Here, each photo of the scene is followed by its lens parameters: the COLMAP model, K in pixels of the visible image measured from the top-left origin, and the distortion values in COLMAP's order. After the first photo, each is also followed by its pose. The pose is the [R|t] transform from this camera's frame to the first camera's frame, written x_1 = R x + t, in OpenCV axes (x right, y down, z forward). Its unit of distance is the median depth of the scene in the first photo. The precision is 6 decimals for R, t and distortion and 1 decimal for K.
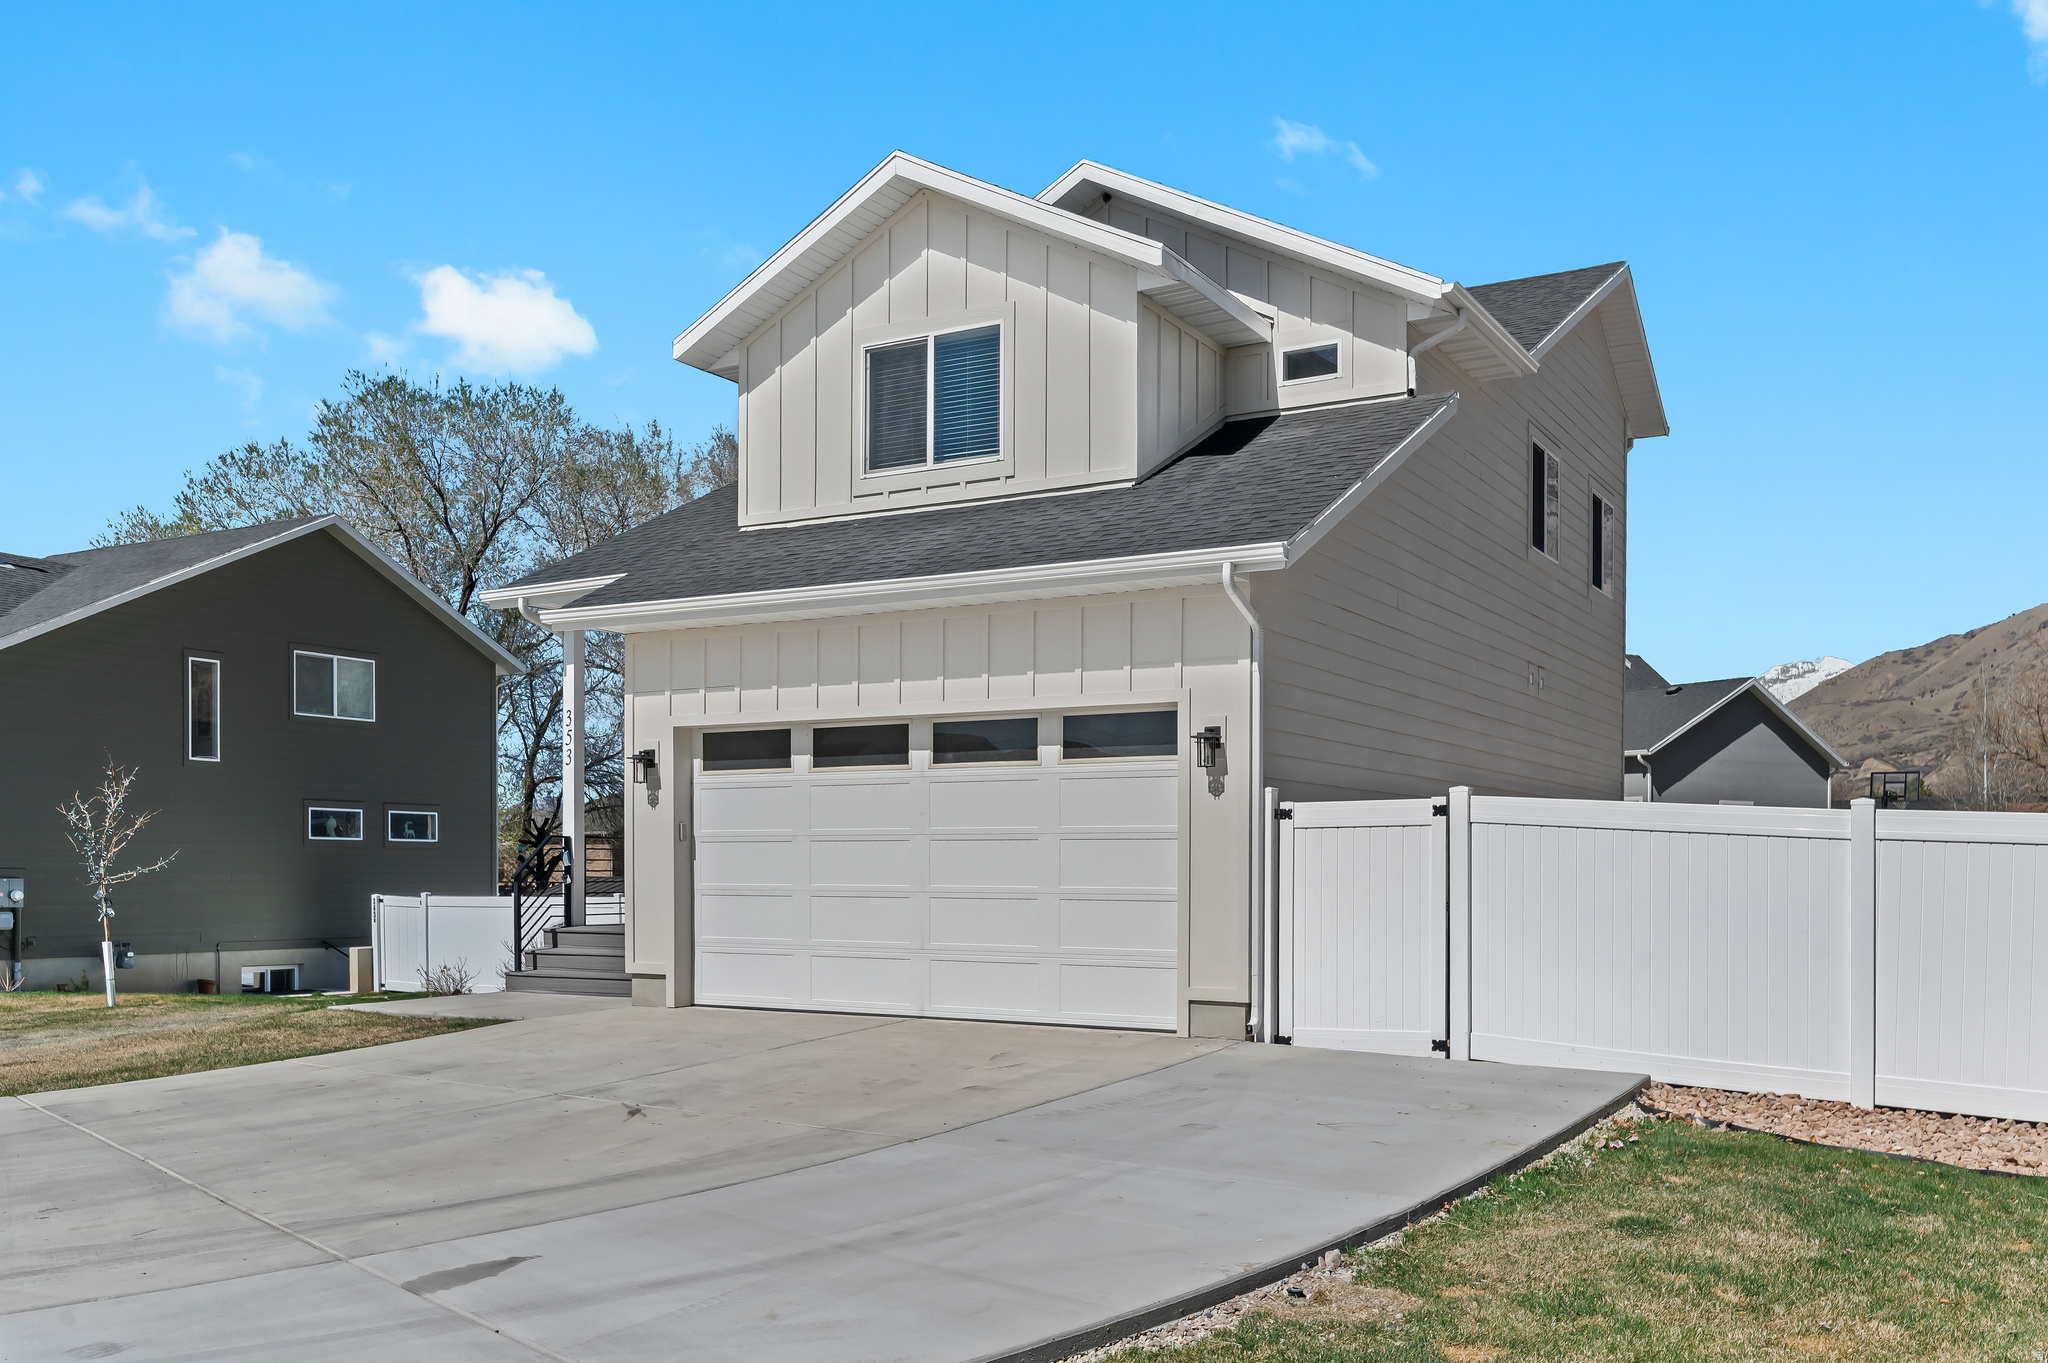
lens RADIAL K [[1705.9, 0, 1021.8], [0, 1705.9, 693.7], [0, 0, 1]] dist [0.007399, -0.003091]
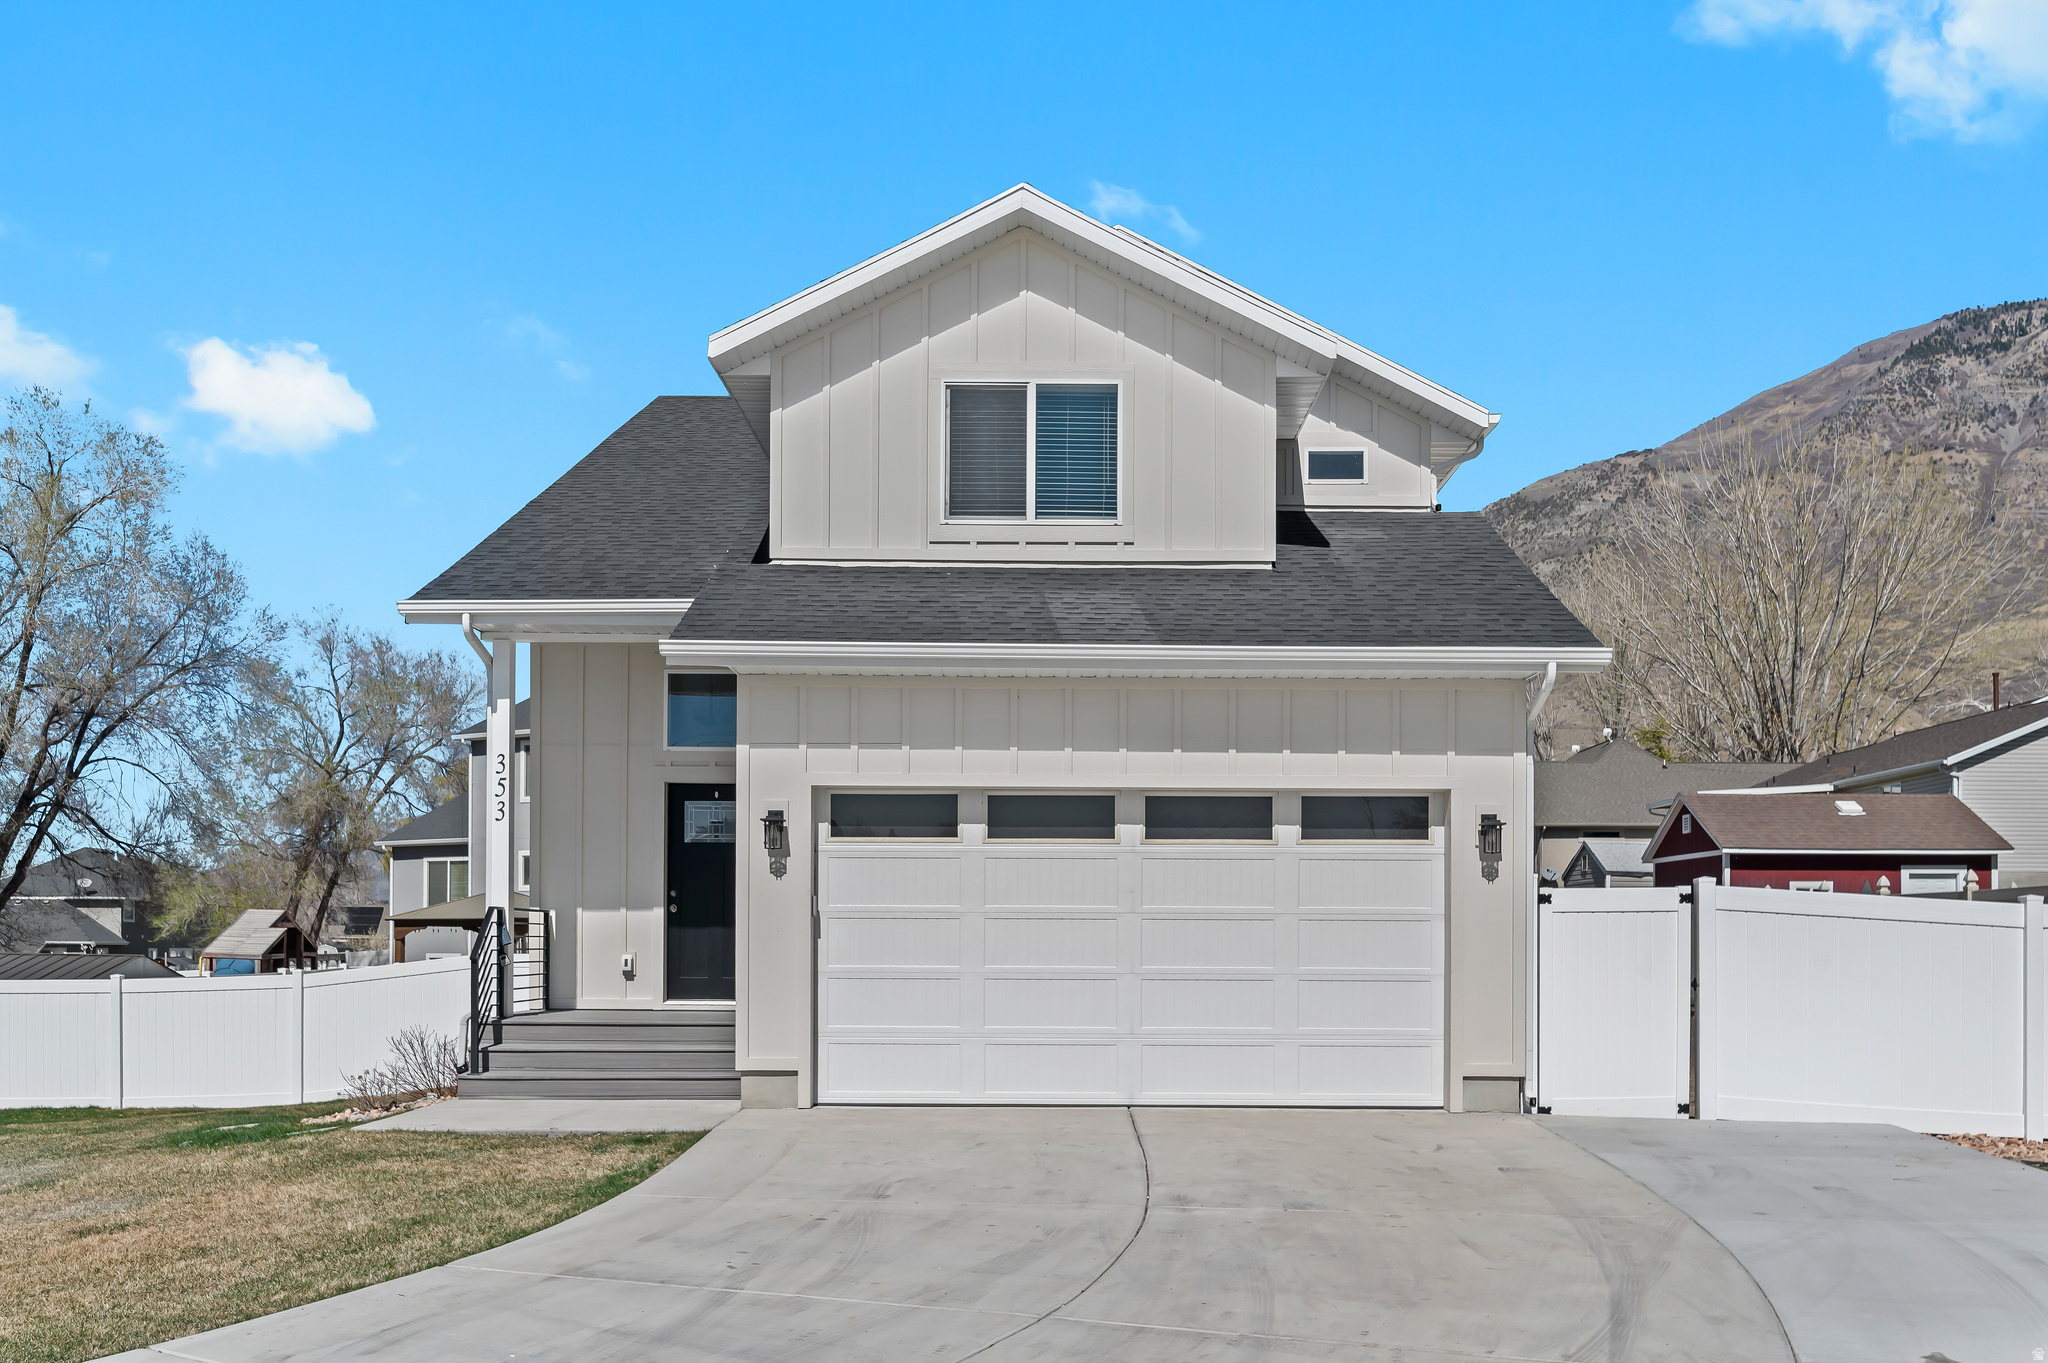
lens RADIAL K [[1747.0, 0, 1023.4], [0, 1747.0, 740.1], [0, 0, 1]] dist [-0.000644, 0.008694]
pose [[0.867214, 0.058687, 0.494466, -0.549161], [-0.052903, 0.998269, -0.025699, 0.013411], [-0.495118, -0.003873, 0.868817, 0.169797]]
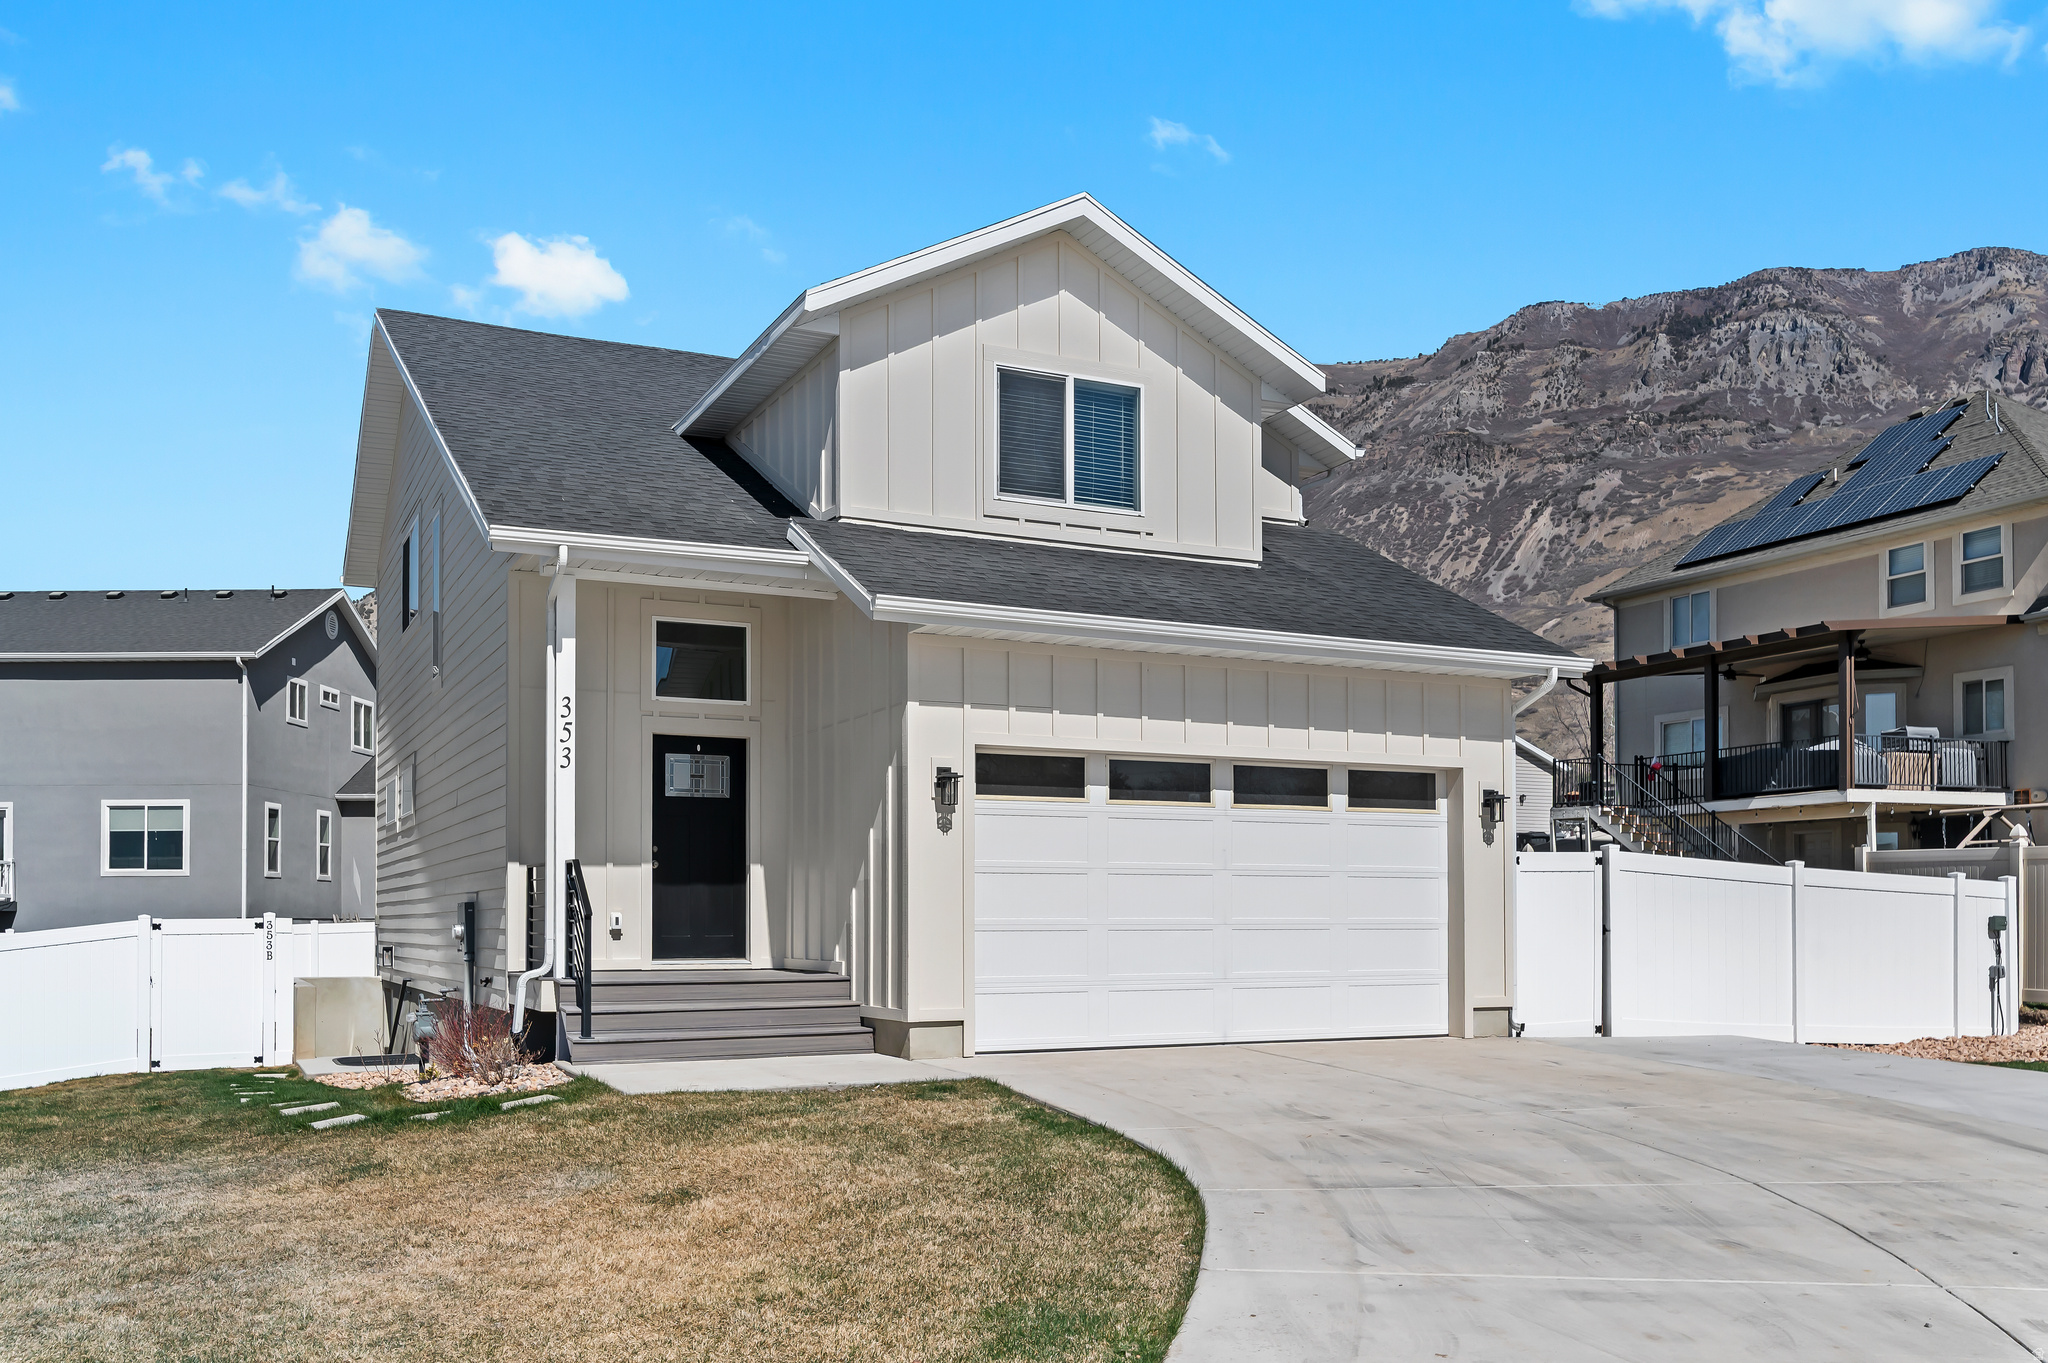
lens RADIAL K [[1747.0, 0, 1020.8], [0, 1747.0, 670.2], [0, 0, 1]] dist [-0.000644, 0.008694]
pose [[0.557884, 0.113406, 0.822134, -0.949084], [-0.082421, 0.993293, -0.081087, 0.053075], [-0.825816, -0.022524, 0.563489, 0.455904]]
